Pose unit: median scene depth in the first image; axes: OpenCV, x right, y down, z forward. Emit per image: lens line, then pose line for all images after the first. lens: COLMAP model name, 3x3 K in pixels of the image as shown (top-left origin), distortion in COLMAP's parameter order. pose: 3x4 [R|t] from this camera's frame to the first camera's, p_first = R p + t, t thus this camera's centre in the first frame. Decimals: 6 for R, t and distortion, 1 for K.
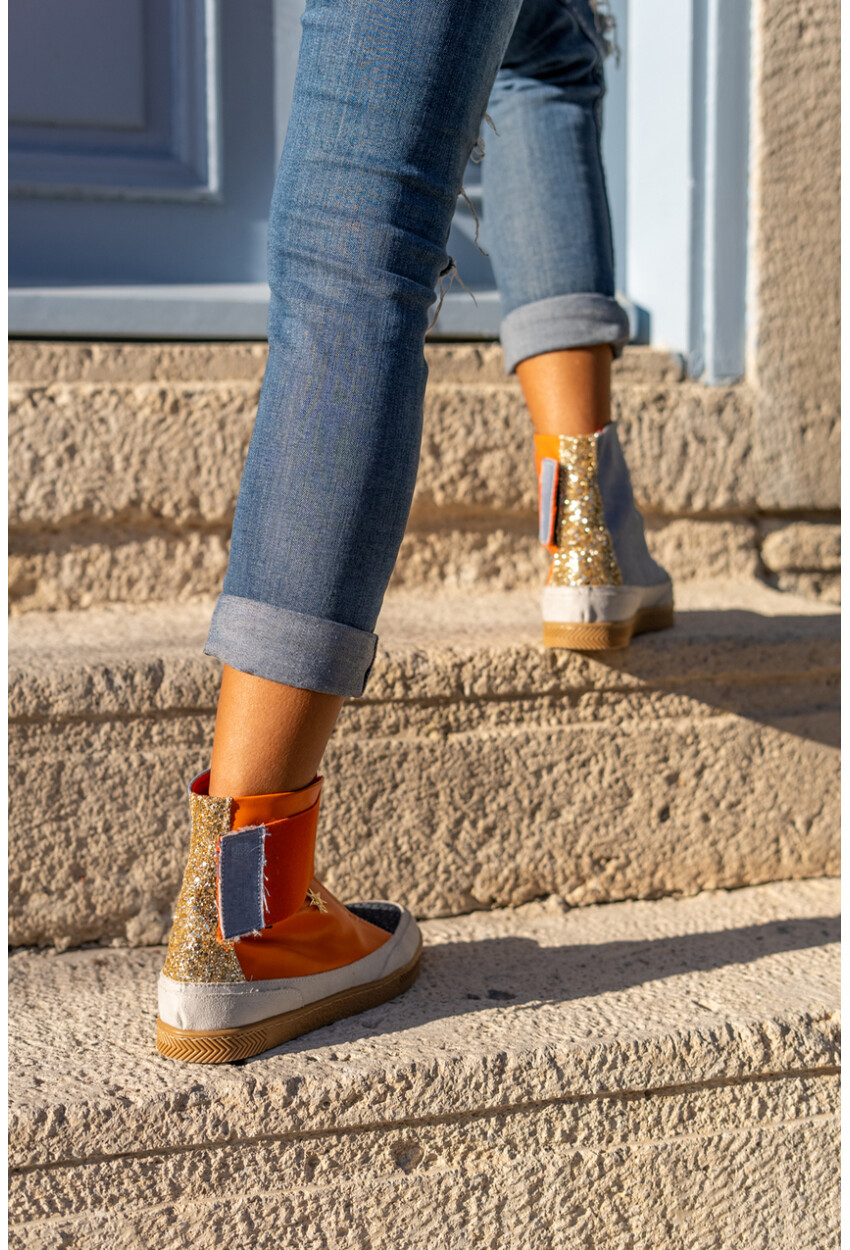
lens RADIAL K [[1865.4, 0, 416.6], [0, 1865.4, 630.1], [0, 0, 1]] dist [-0.001995, 0.000000]
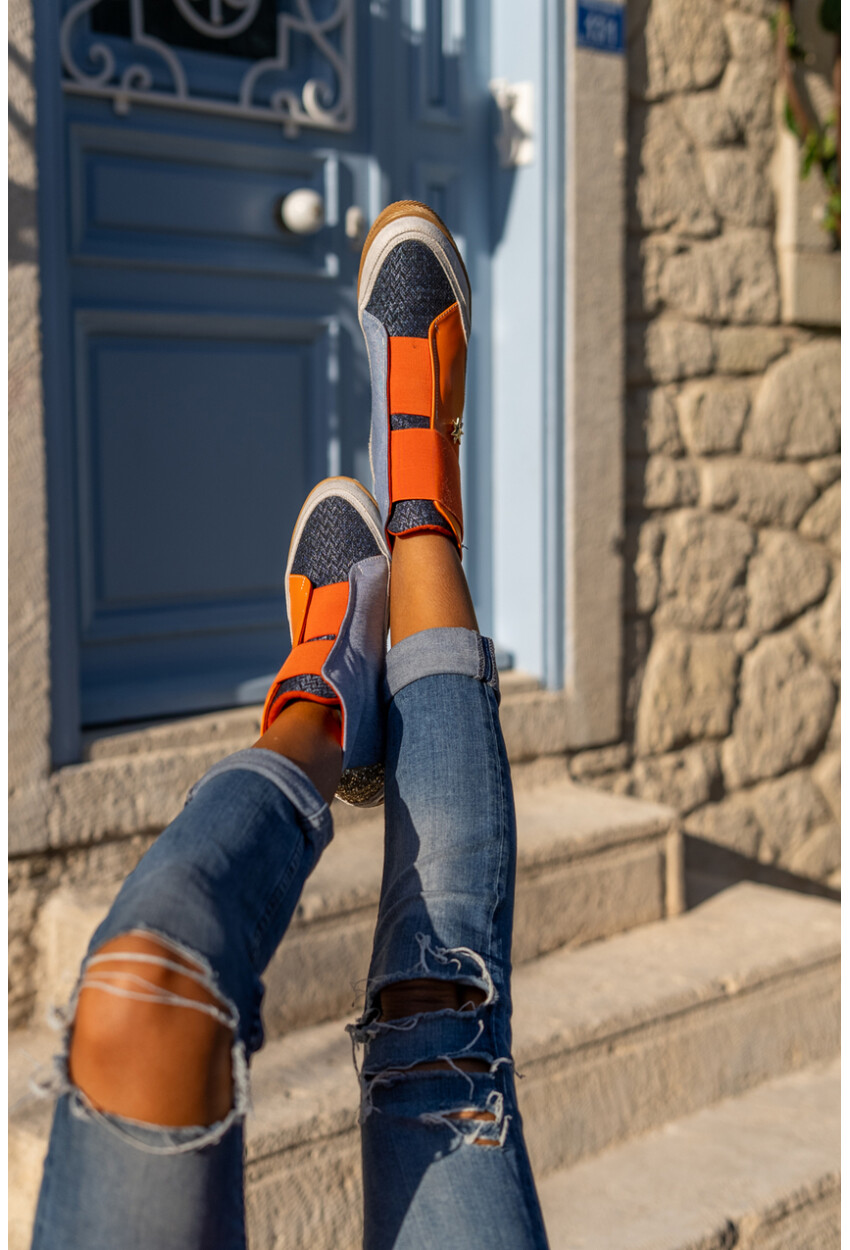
lens RADIAL K [[1865.4, 0, 451.3], [0, 1865.4, 629.5], [0, 0, 1]] dist [-0.001995, 0.000000]
pose [[0.906588, -0.049708, 0.419078, -1.254561], [0.050825, 0.998671, 0.008506, -0.343353], [-0.418944, 0.013588, 0.907910, -1.300038]]
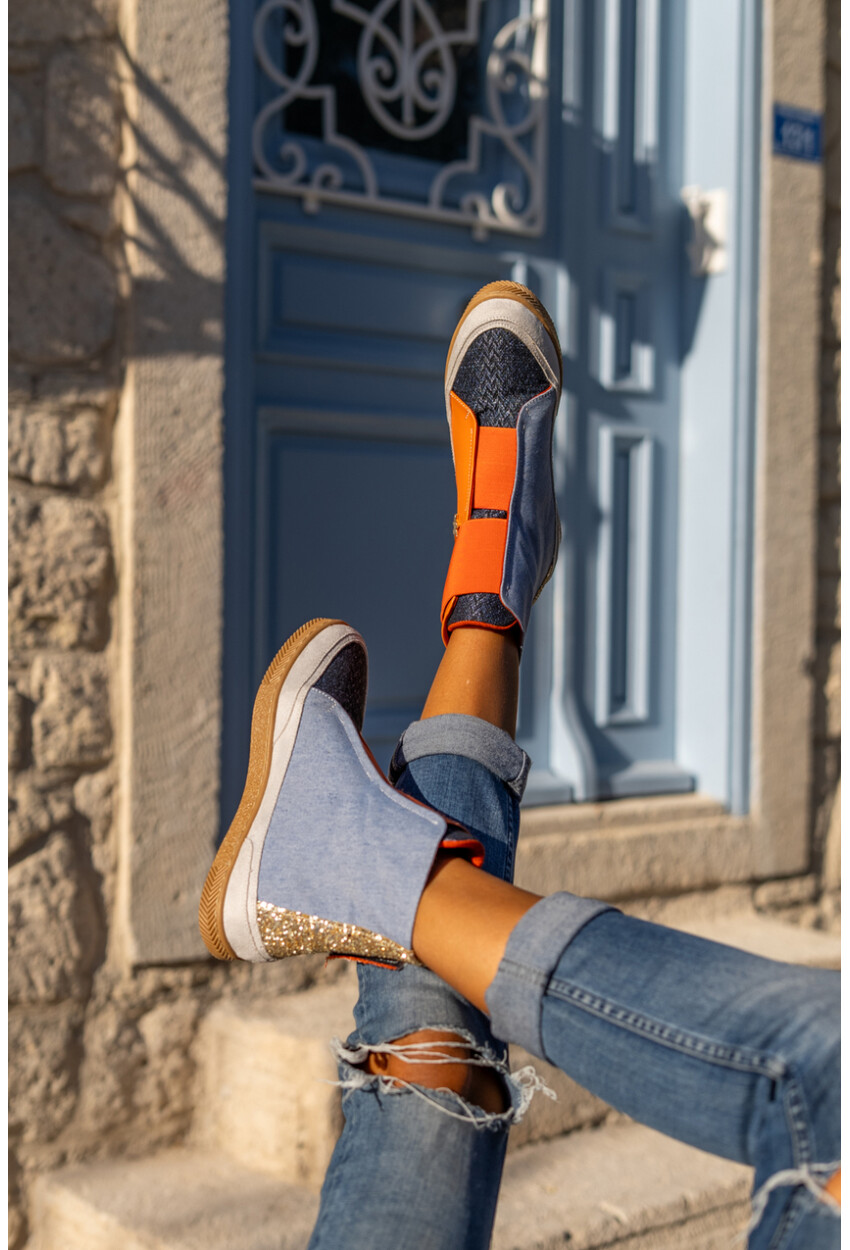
lens RADIAL K [[1865.4, 0, 445.5], [0, 1865.4, 630.3], [0, 0, 1]] dist [-0.001995, 0.000000]
pose [[0.941718, 0.001734, 0.336398, -1.236691], [0.024595, 0.996956, -0.073988, -0.291111], [-0.335502, 0.077950, 0.938809, -1.191963]]
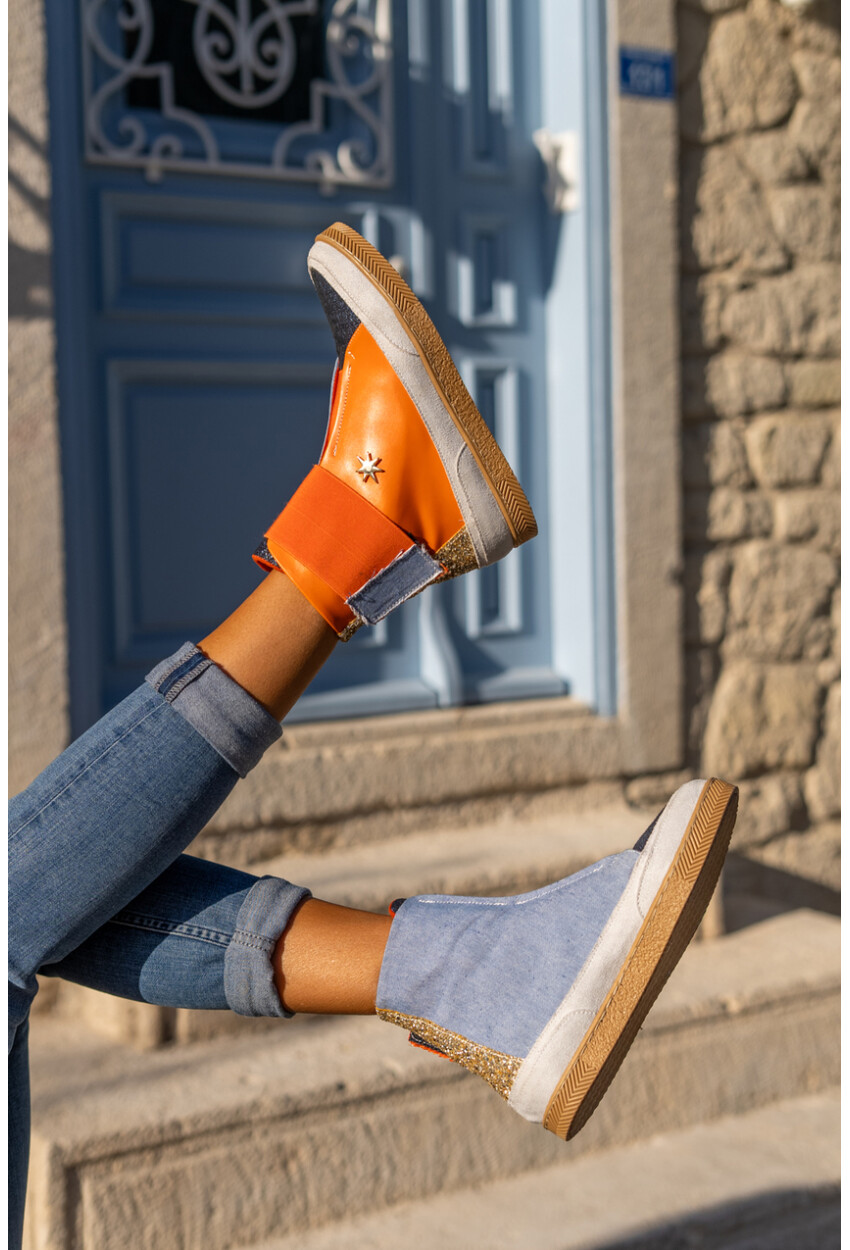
lens RADIAL K [[1865.4, 0, 437.8], [0, 1865.4, 627.2], [0, 0, 1]] dist [-0.001995, 0.000000]
pose [[0.971017, -0.039440, 0.235734, -0.814500], [0.048466, 0.998292, -0.032617, -0.267453], [-0.234045, 0.043096, 0.971270, -1.599291]]
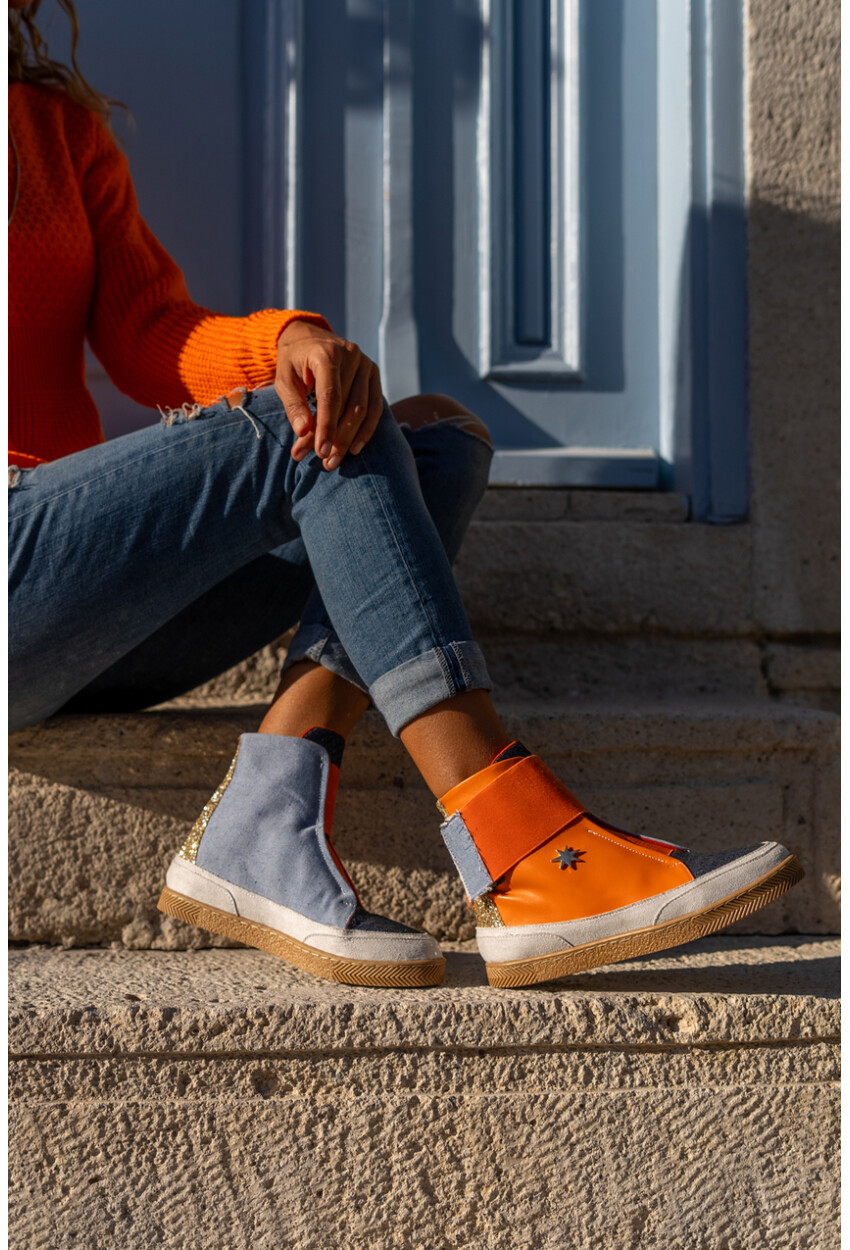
lens RADIAL K [[1865.4, 0, 423.3], [0, 1865.4, 629.1], [0, 0, 1]] dist [-0.001995, 0.000000]
pose [[0.977395, -0.005284, -0.211354, 0.340305], [-0.026630, 0.988649, -0.147864, 0.159982], [0.209736, 0.150150, 0.966160, -0.188564]]
